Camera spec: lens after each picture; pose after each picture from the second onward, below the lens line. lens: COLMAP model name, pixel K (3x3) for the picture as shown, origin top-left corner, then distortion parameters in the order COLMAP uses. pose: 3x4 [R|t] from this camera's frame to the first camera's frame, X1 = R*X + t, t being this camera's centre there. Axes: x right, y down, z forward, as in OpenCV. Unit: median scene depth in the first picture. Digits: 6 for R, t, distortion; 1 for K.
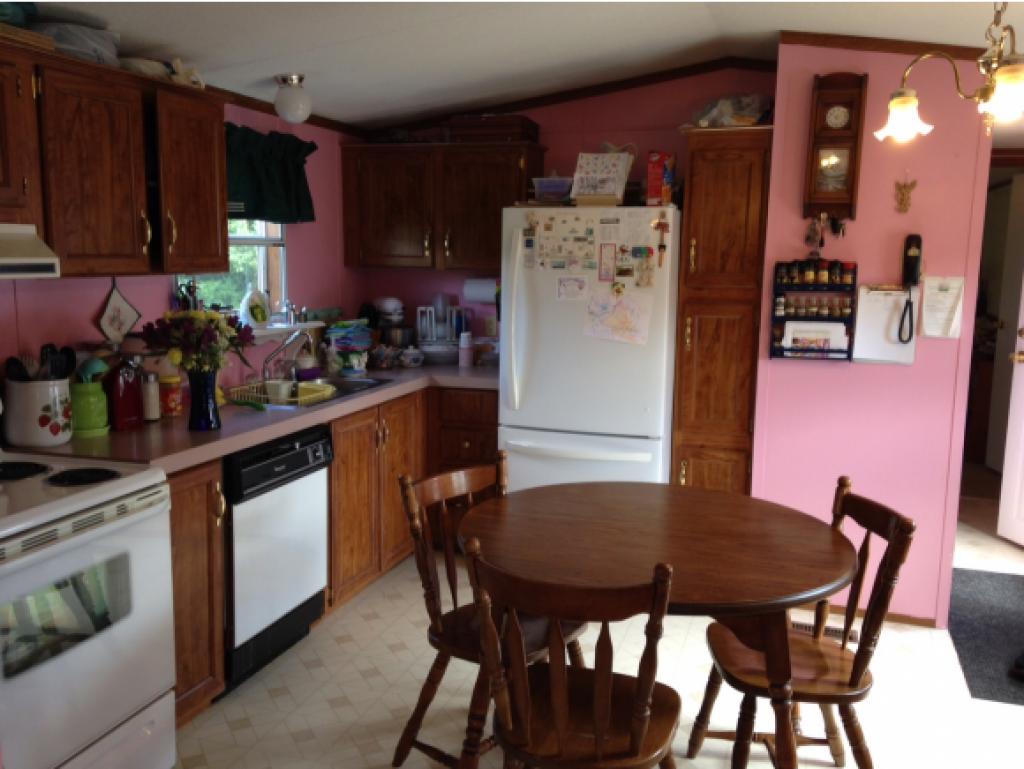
lens RADIAL K [[931.2, 0, 514.3], [0, 931.2, 388.6], [0, 0, 1]] dist [0.189307, -0.274191]
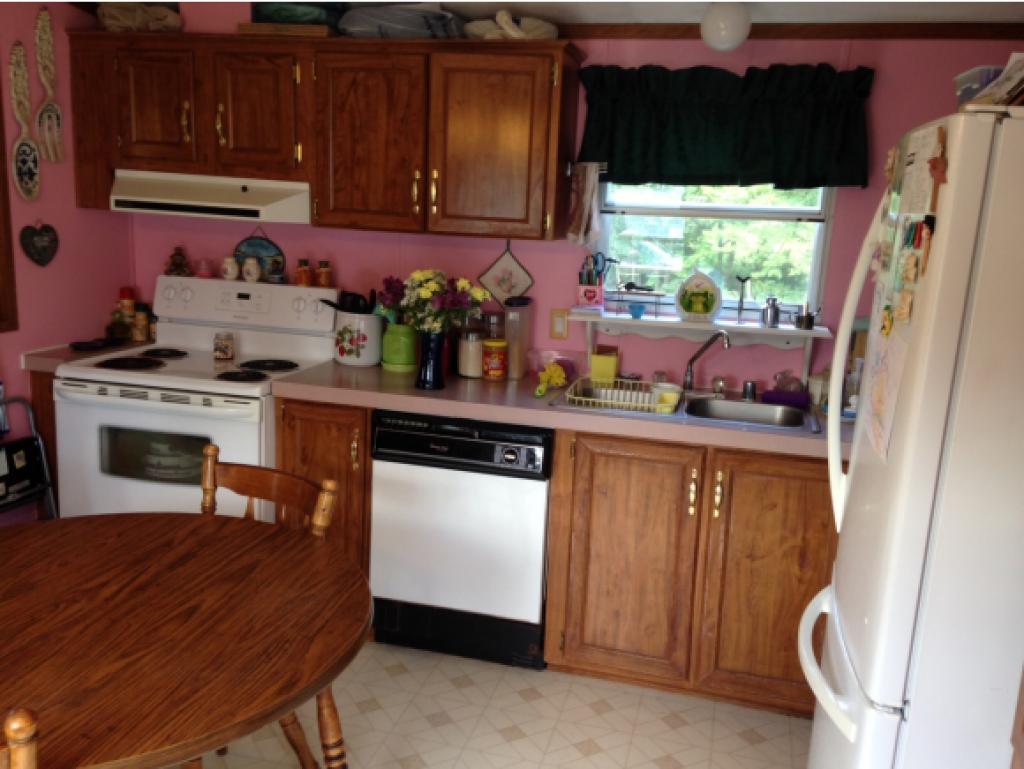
lens RADIAL K [[931.2, 0, 514.3], [0, 931.2, 388.6], [0, 0, 1]] dist [0.189307, -0.274191]
pose [[0.055834, 0.185760, -0.981008, 0.720133], [-0.196076, 0.965448, 0.171653, -0.159824], [0.978998, 0.182768, 0.090328, 1.093436]]
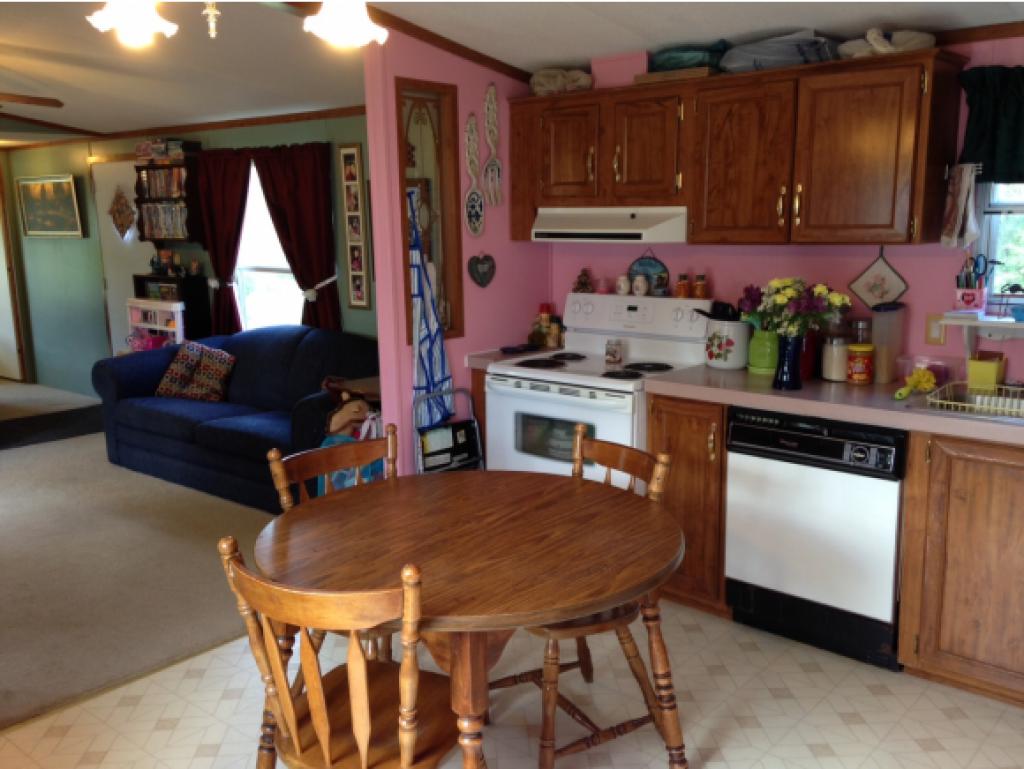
lens RADIAL K [[931.2, 0, 514.3], [0, 931.2, 388.6], [0, 0, 1]] dist [0.189307, -0.274191]
pose [[-0.390001, 0.158132, -0.907135, 0.841624], [-0.134031, 0.964903, 0.225826, -0.173785], [0.911008, 0.209657, -0.355118, 1.202983]]
